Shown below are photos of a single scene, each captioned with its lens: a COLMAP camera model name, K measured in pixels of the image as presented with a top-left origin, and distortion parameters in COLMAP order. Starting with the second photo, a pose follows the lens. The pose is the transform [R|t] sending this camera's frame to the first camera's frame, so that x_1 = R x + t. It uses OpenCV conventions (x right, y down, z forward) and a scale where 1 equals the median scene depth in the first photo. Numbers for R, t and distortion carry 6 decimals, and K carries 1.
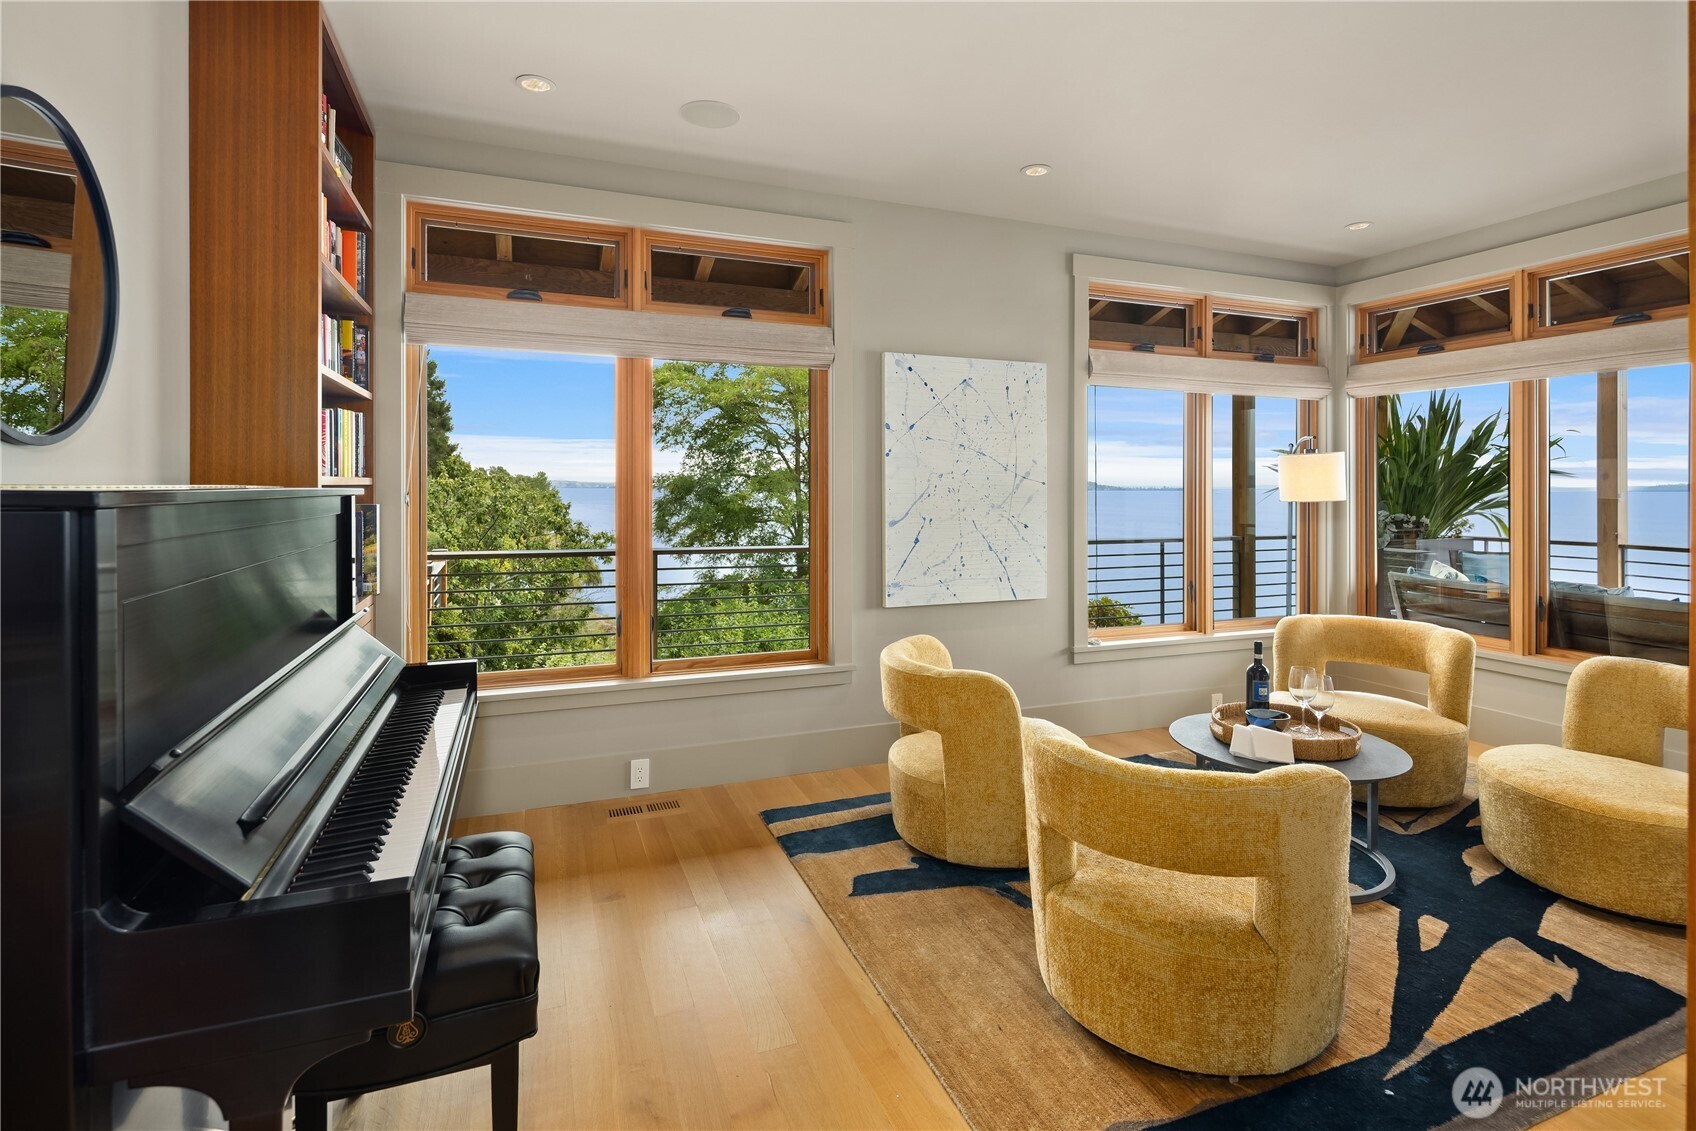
lens RADIAL K [[811.1, 0, 850.9], [0, 811.1, 523.0], [0, 0, 1]] dist [-0.004272, -0.000359]
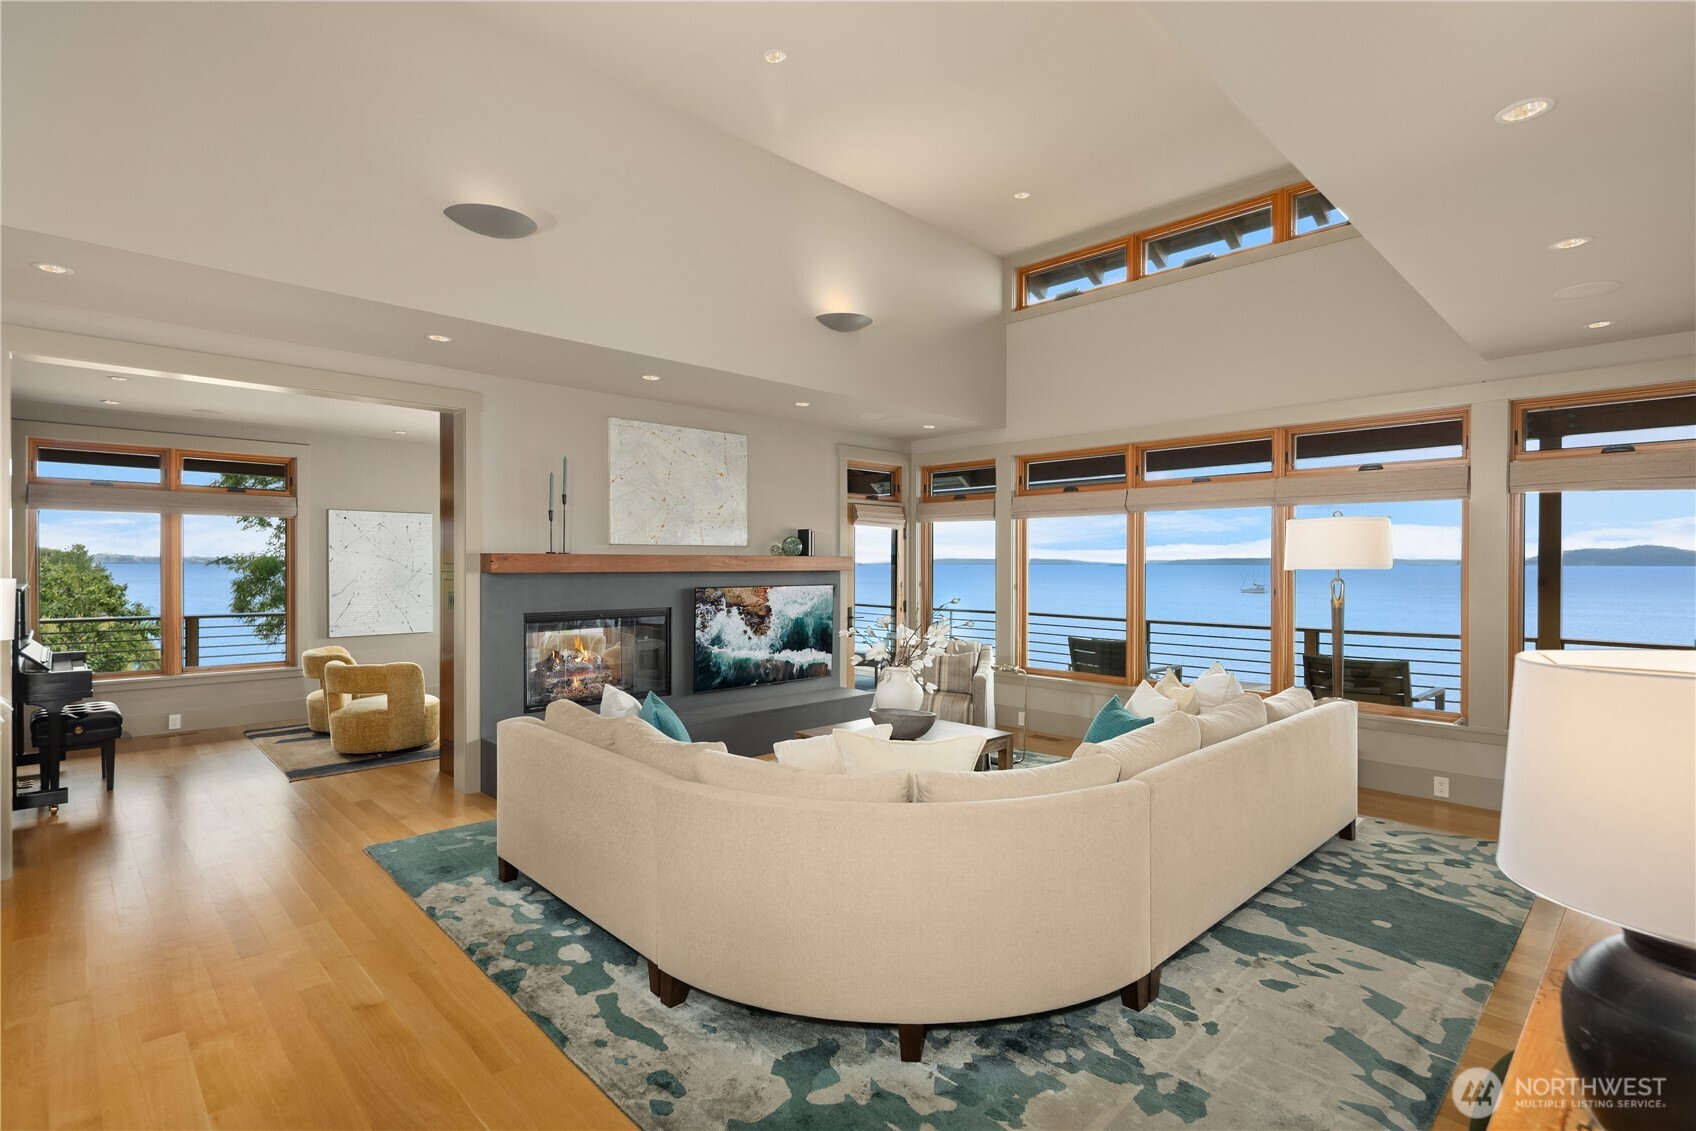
lens RADIAL K [[811.1, 0, 854.1], [0, 811.1, 571.8], [0, 0, 1]] dist [-0.004272, -0.000359]
pose [[0.920390, -0.004174, 0.390980, 0.108413], [0.017317, 0.999397, -0.030097, 0.006130], [-0.390619, 0.034471, 0.919907, -0.323031]]
